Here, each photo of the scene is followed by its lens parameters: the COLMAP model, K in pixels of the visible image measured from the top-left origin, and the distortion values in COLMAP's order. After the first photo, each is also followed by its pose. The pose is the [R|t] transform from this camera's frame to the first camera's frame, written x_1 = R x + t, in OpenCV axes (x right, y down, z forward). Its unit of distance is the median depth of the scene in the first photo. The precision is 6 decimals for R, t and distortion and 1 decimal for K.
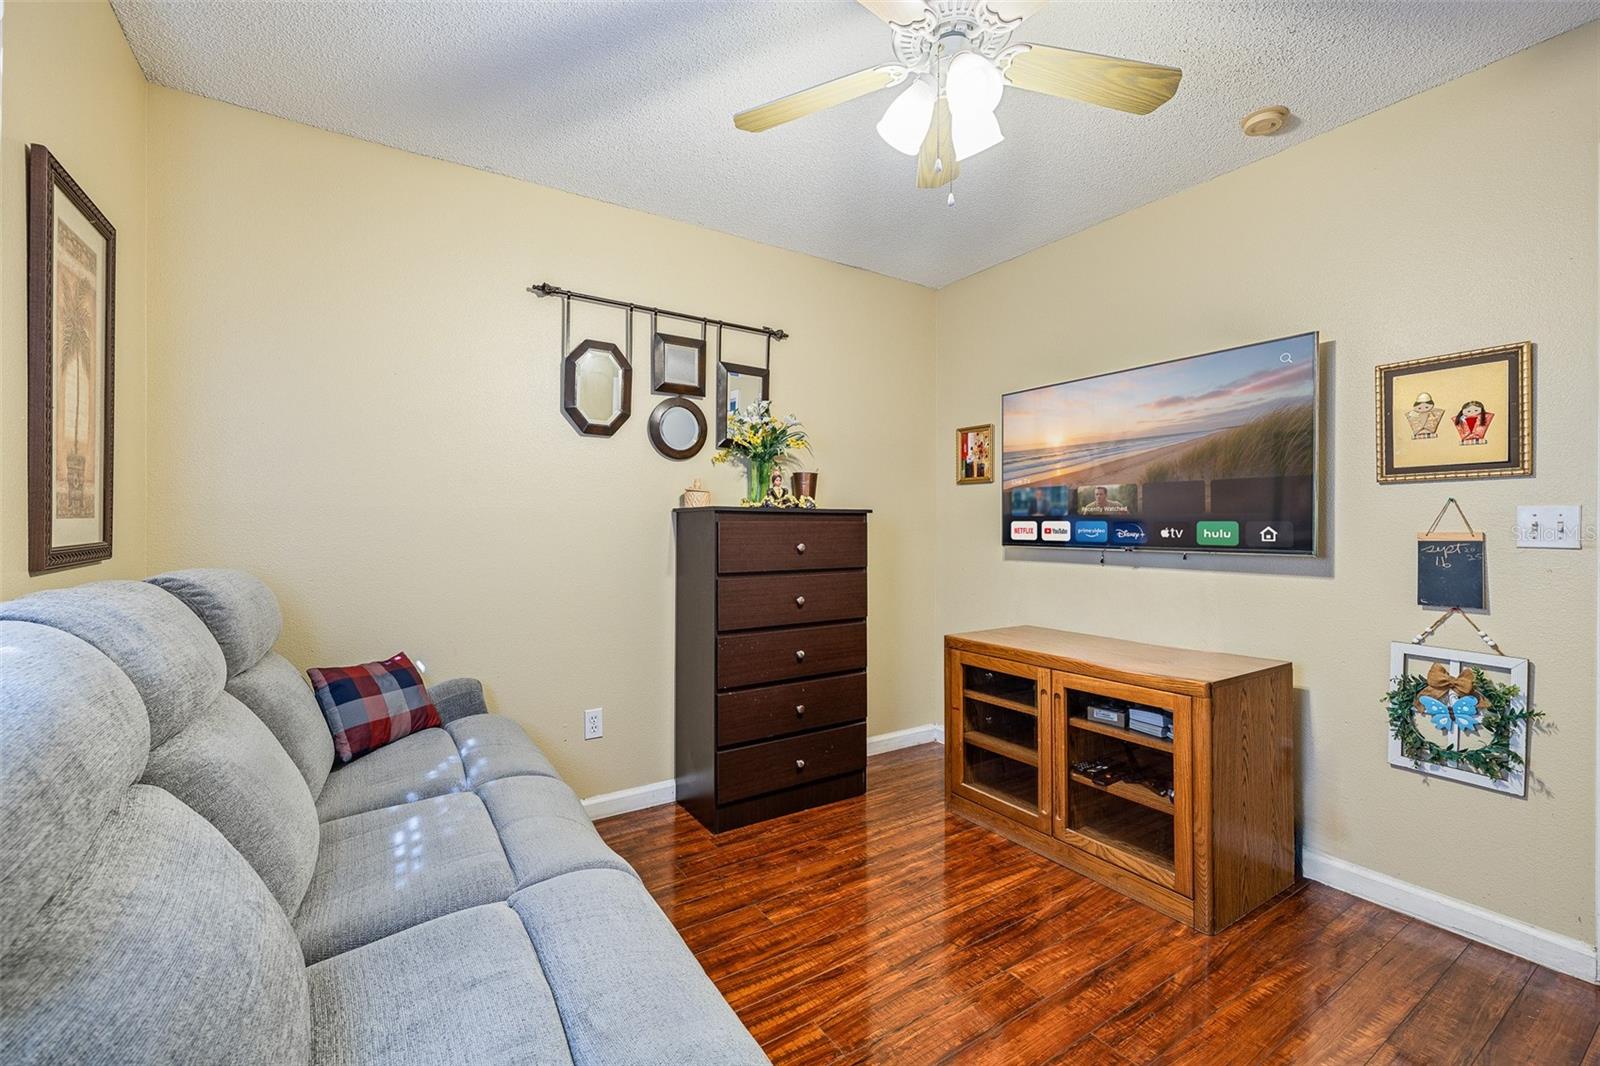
lens RADIAL K [[667.2, 0, 798.1], [0, 667.2, 530.7], [0, 0, 1]] dist [-0.010808, 0.000328]
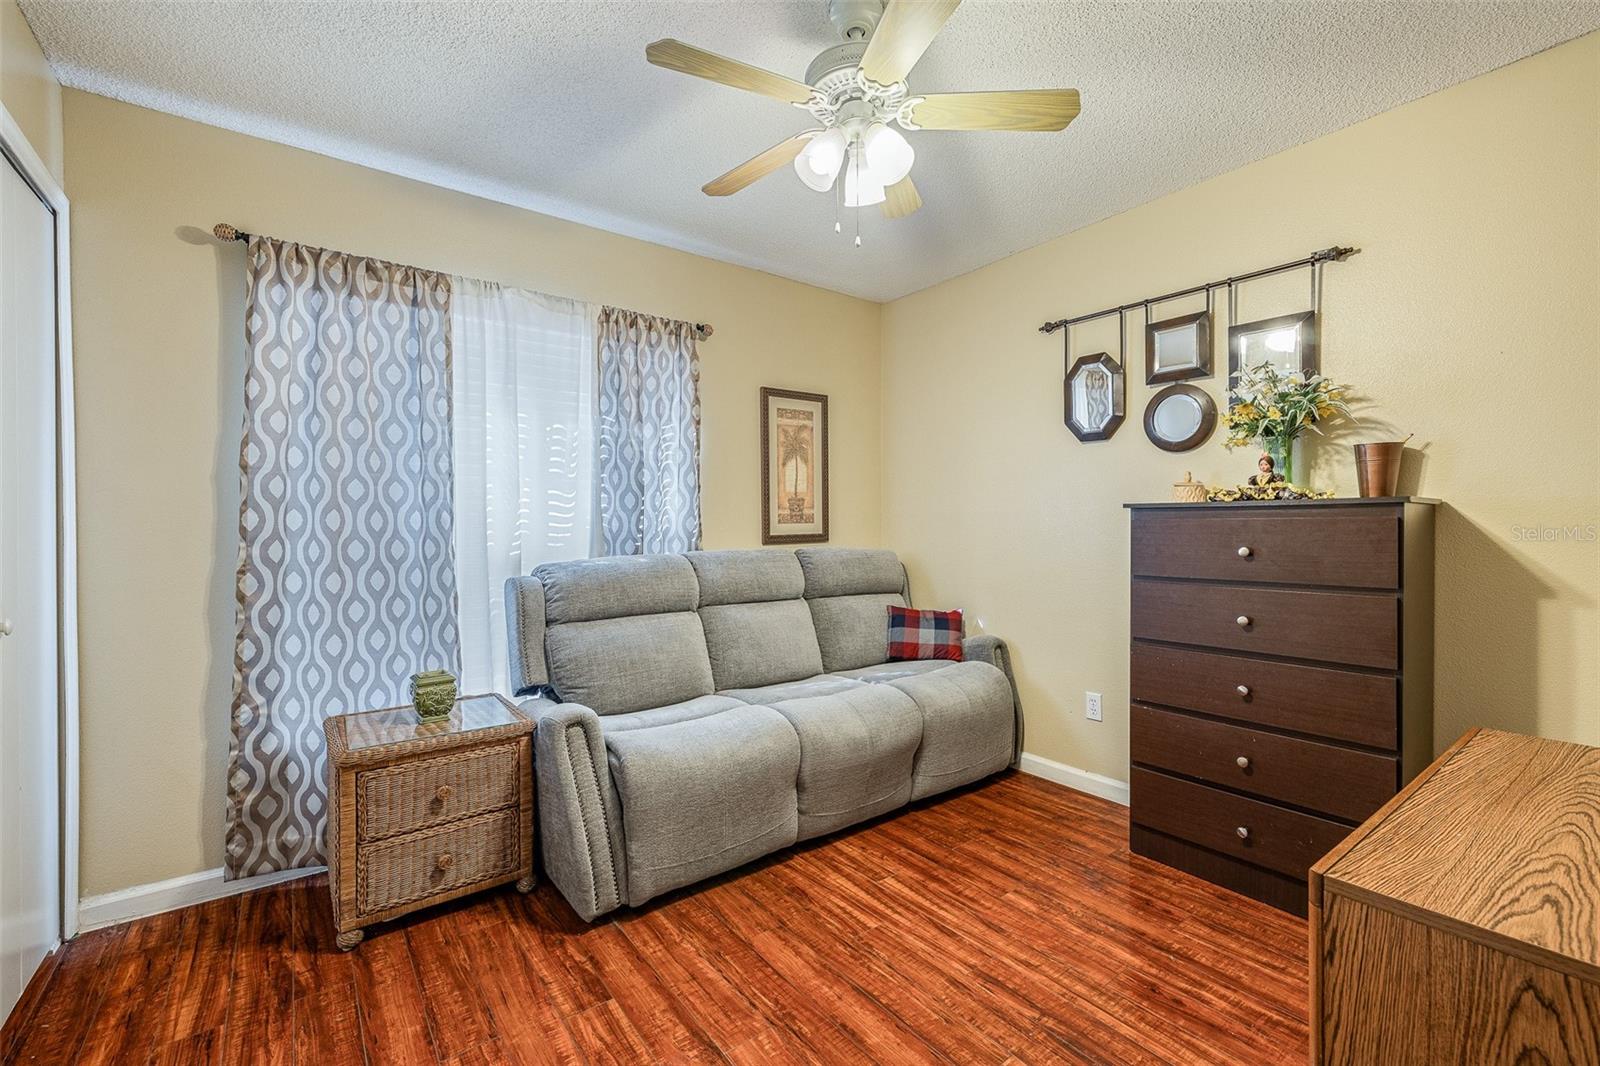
lens RADIAL K [[667.2, 0, 795.4], [0, 667.2, 529.4], [0, 0, 1]] dist [-0.010808, 0.000328]
pose [[0.069017, 0.005017, -0.997603, 0.772665], [0.001123, 0.999986, 0.005107, -0.005716], [0.997615, -0.001473, 0.069010, 0.457290]]
